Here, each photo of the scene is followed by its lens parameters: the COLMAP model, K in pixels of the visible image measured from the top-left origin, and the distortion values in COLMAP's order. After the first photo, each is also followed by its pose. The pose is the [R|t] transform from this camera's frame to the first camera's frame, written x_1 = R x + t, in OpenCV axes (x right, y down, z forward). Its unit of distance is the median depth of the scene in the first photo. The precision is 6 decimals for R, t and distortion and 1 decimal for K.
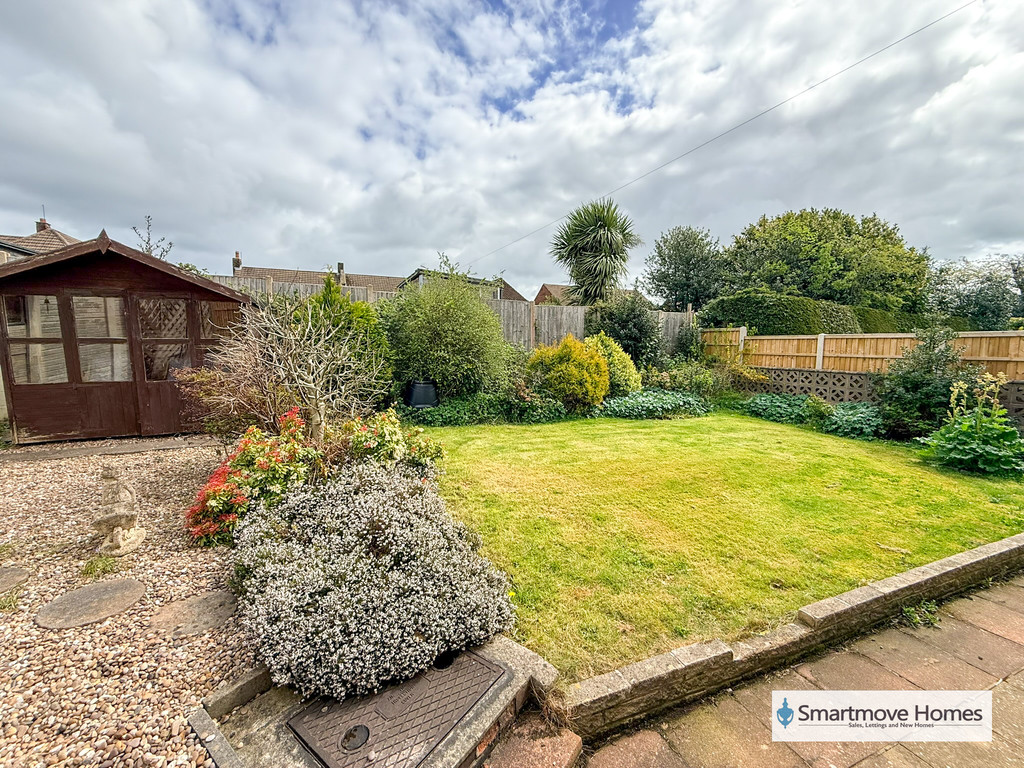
lens RADIAL K [[414.4, 0, 517.3], [0, 414.4, 386.1], [0, 0, 1]] dist [-0.000398, -0.000139]
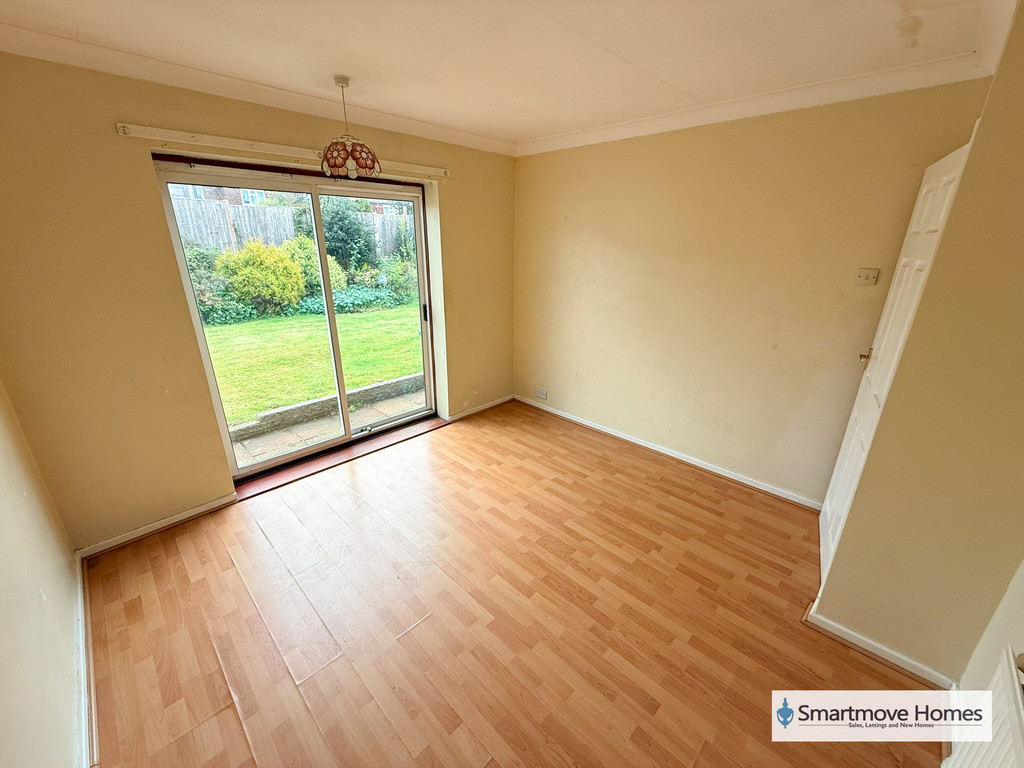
lens RADIAL K [[410.1, 0, 509.9], [0, 410.1, 383.8], [0, 0, 1]] dist [-0.001234, -0.000092]
pose [[0.918692, -0.133400, 0.371764, 0.289906], [0.040804, 0.968257, 0.246604, 0.003834], [-0.392860, -0.211383, 0.894974, -0.276959]]
